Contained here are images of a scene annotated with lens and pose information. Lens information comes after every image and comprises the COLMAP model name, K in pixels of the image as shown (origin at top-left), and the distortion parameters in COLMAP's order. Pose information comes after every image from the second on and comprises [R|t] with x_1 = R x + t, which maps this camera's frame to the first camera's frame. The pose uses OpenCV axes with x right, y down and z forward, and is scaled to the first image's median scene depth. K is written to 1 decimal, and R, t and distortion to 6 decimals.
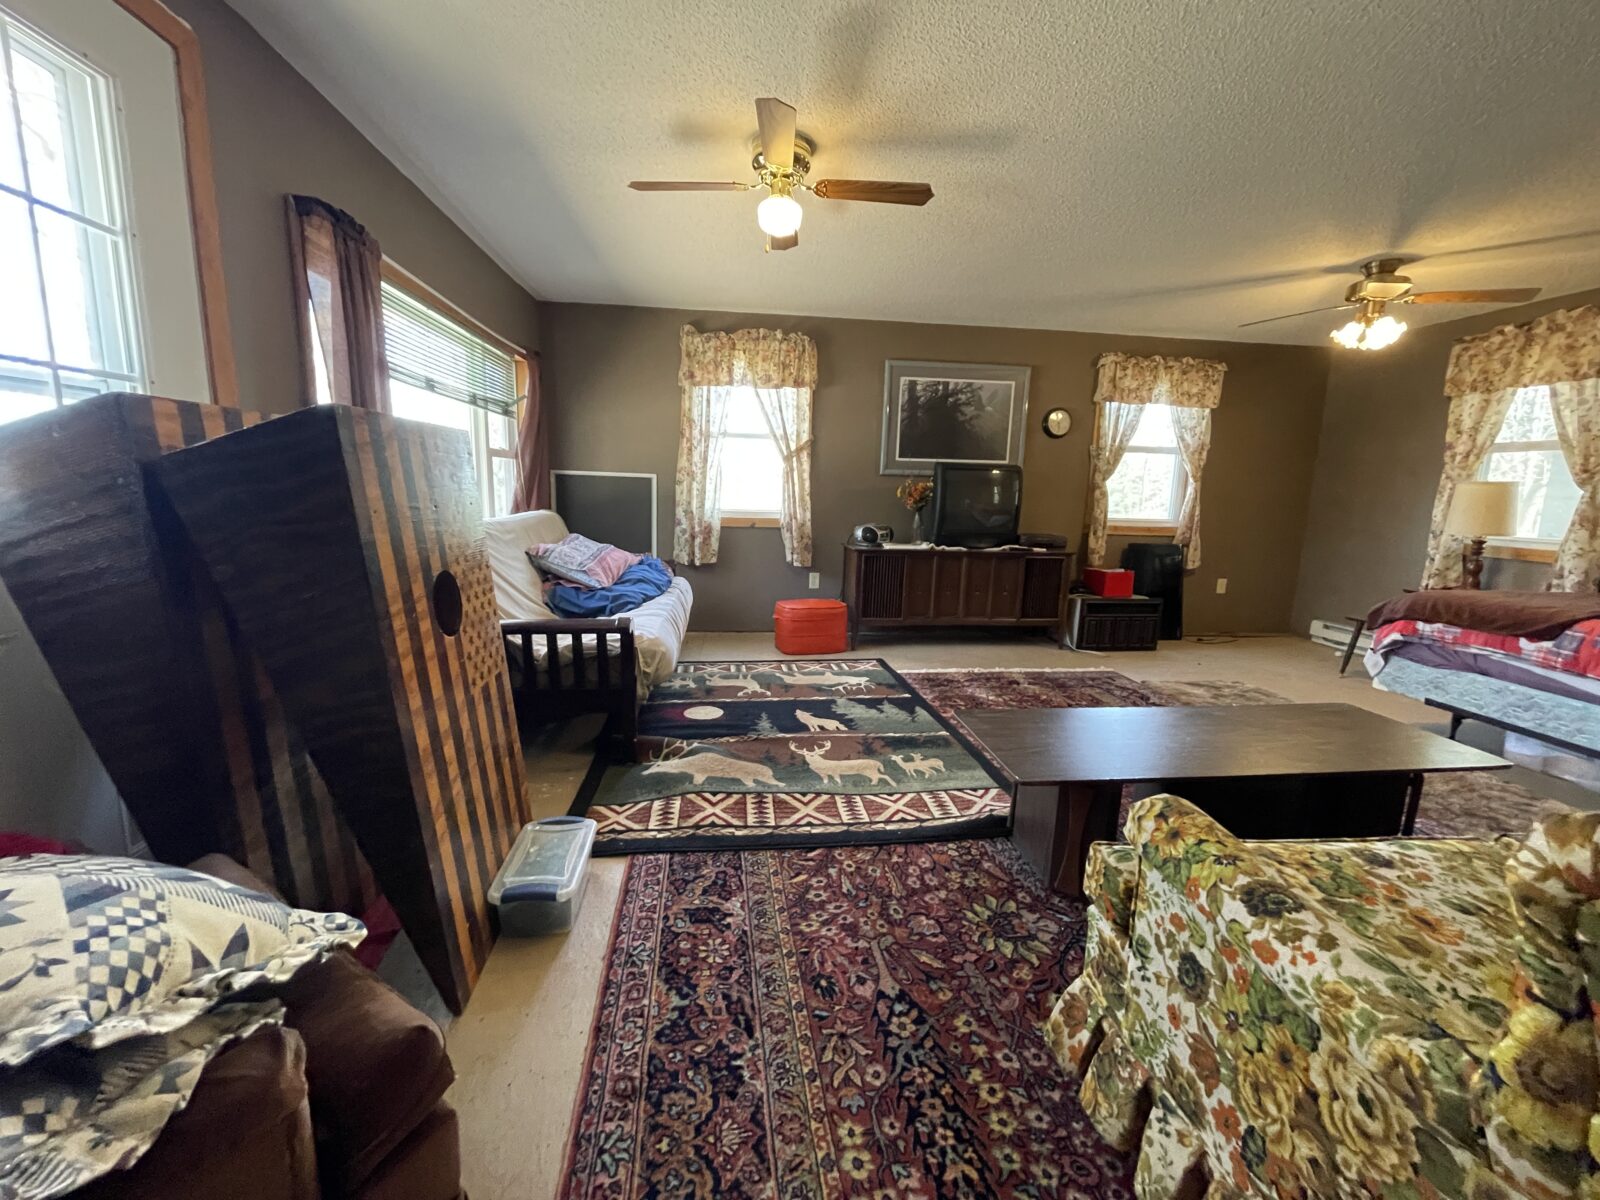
lens RADIAL K [[650.8, 0, 792.7], [0, 650.8, 602.4], [0, 0, 1]] dist [-0.002970, 0.000776]
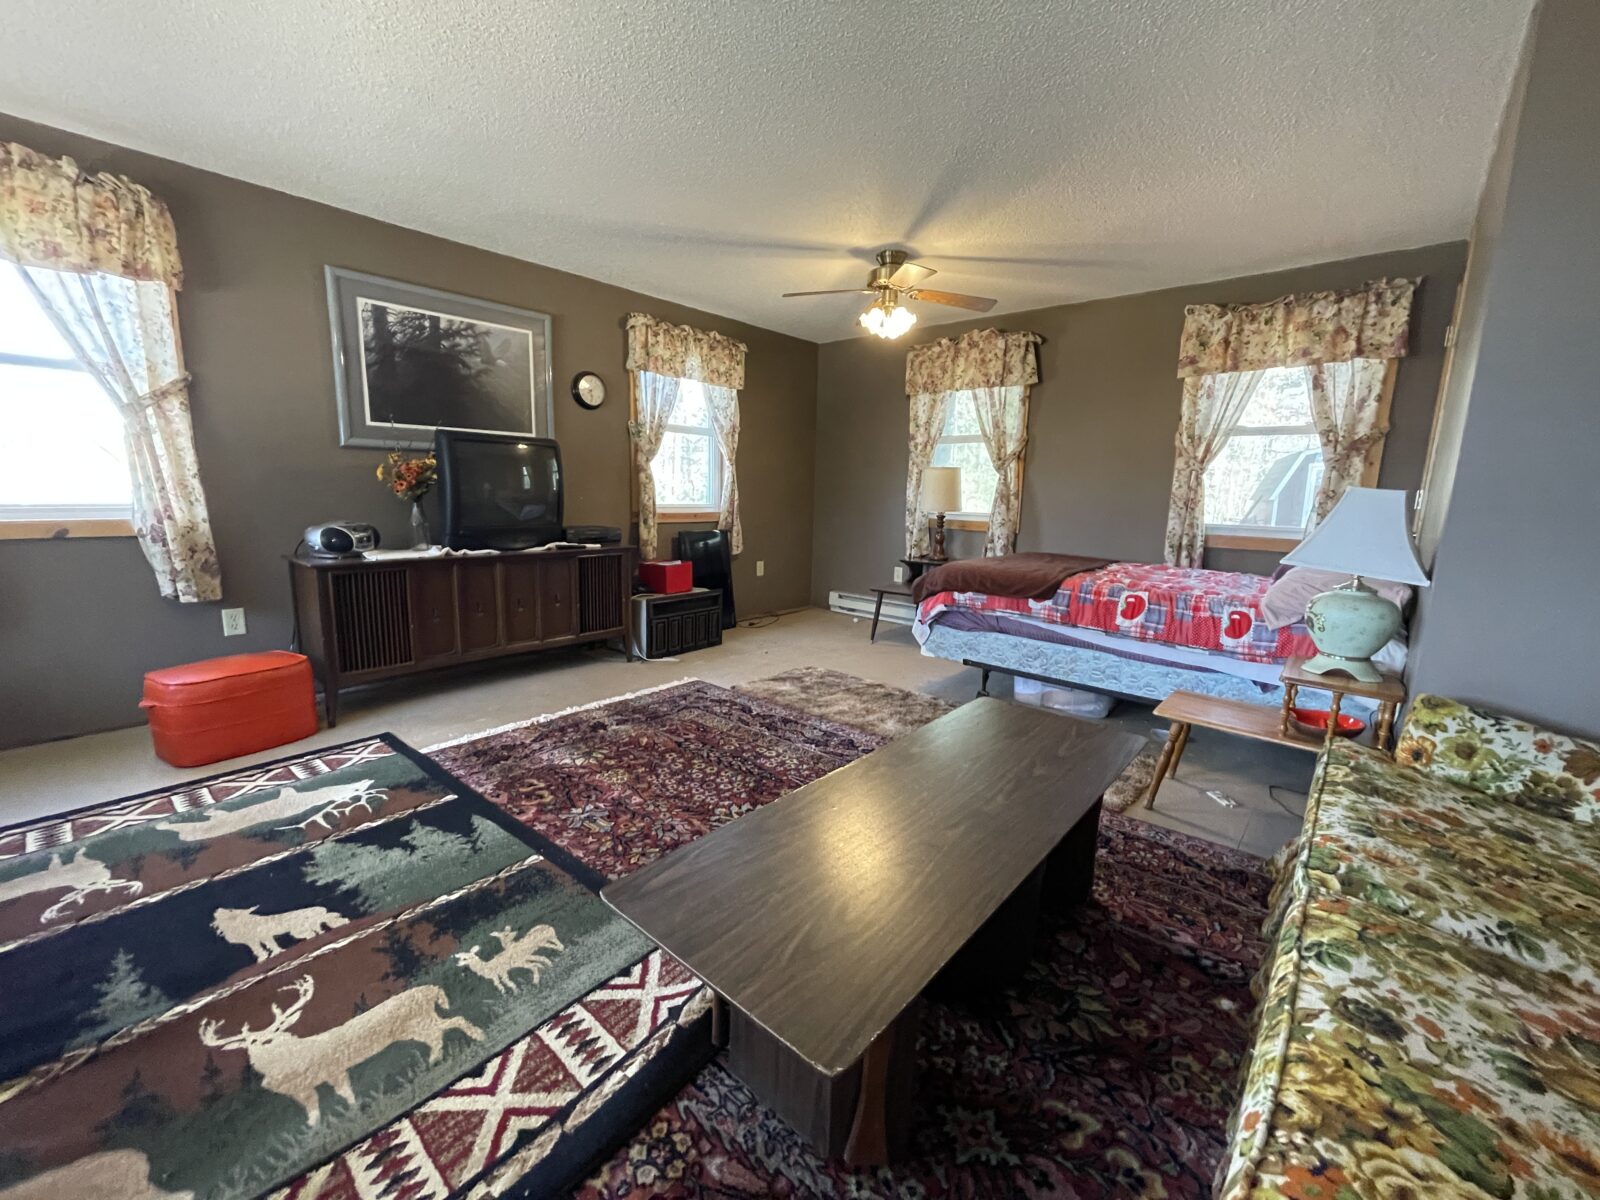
lens RADIAL K [[650.8, 0, 797.7], [0, 650.8, 598.3], [0, 0, 1]] dist [-0.002970, 0.000776]
pose [[0.736751, -0.120373, 0.665363, 0.027259], [0.111247, 0.992196, 0.056319, -0.041366], [-0.666950, 0.032527, 0.744393, 0.286834]]
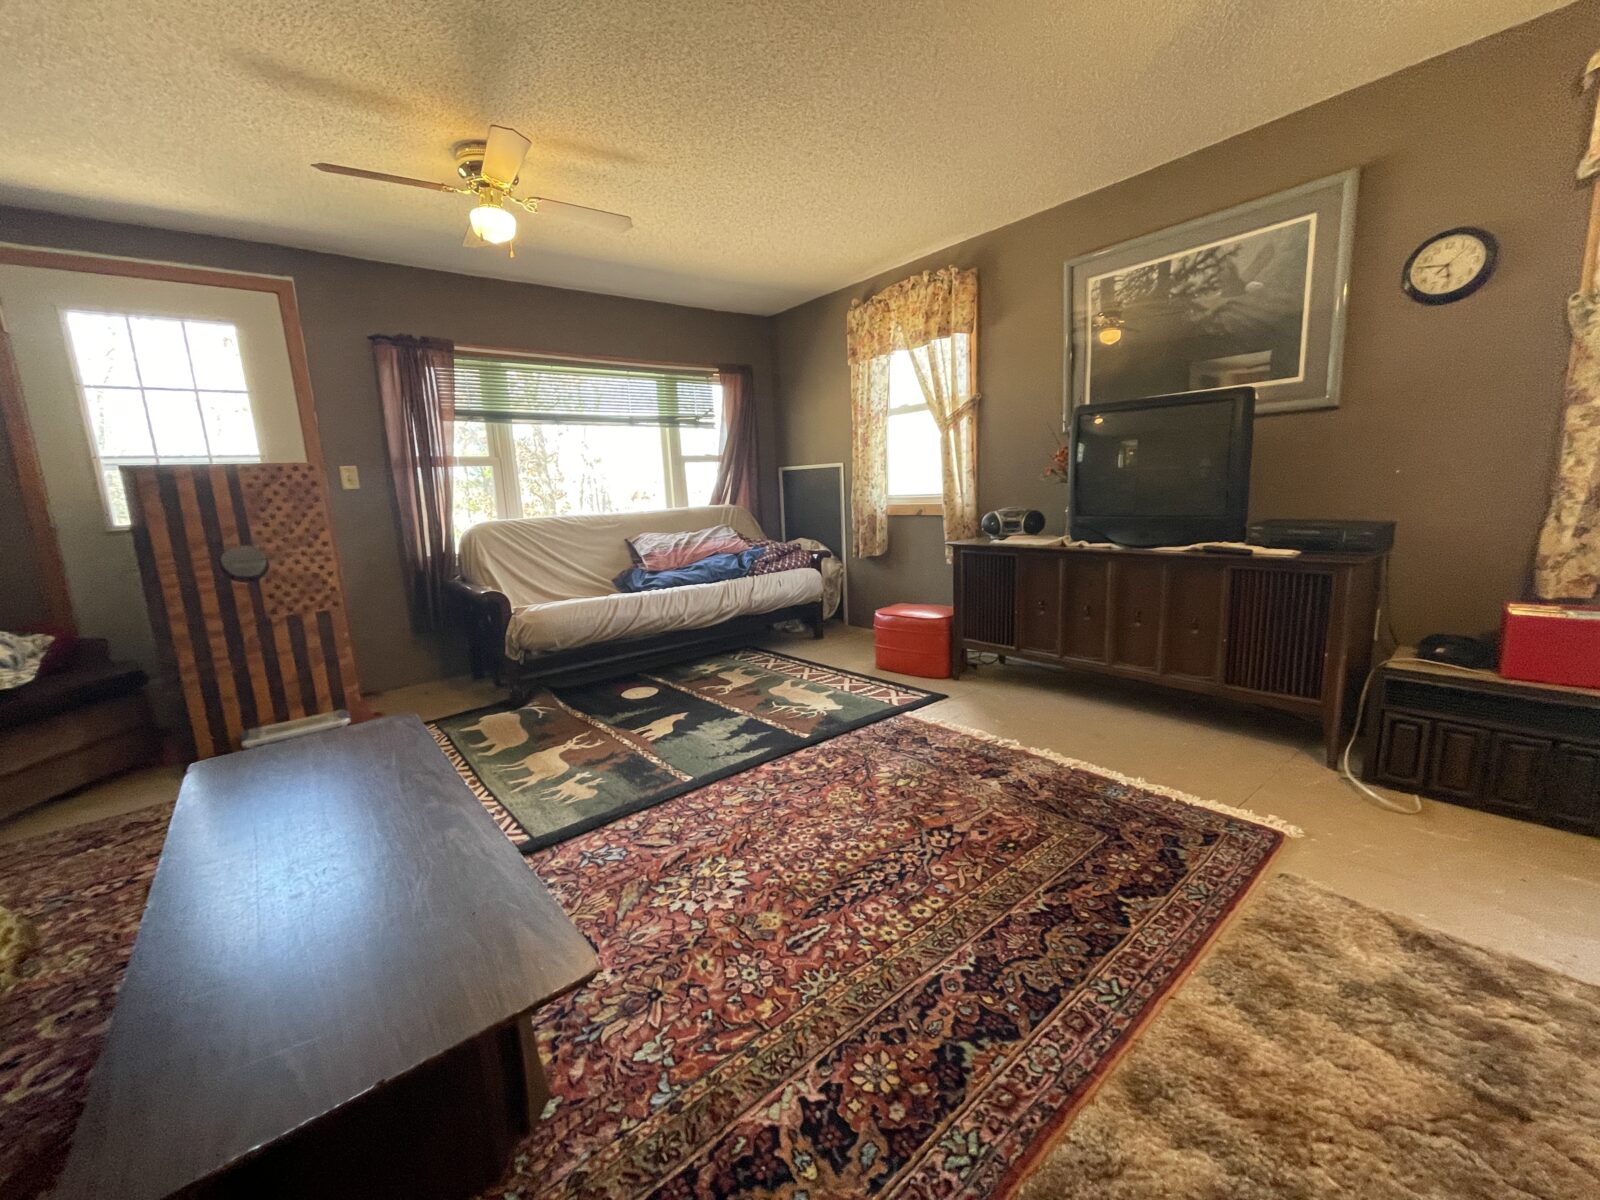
lens RADIAL K [[650.8, 0, 803.0], [0, 650.8, 598.9], [0, 0, 1]] dist [-0.002970, 0.000776]
pose [[0.541831, 0.091260, -0.835518, 0.737731], [-0.086552, 0.994861, 0.052535, -0.050675], [0.836019, 0.043851, 0.546946, 0.538170]]
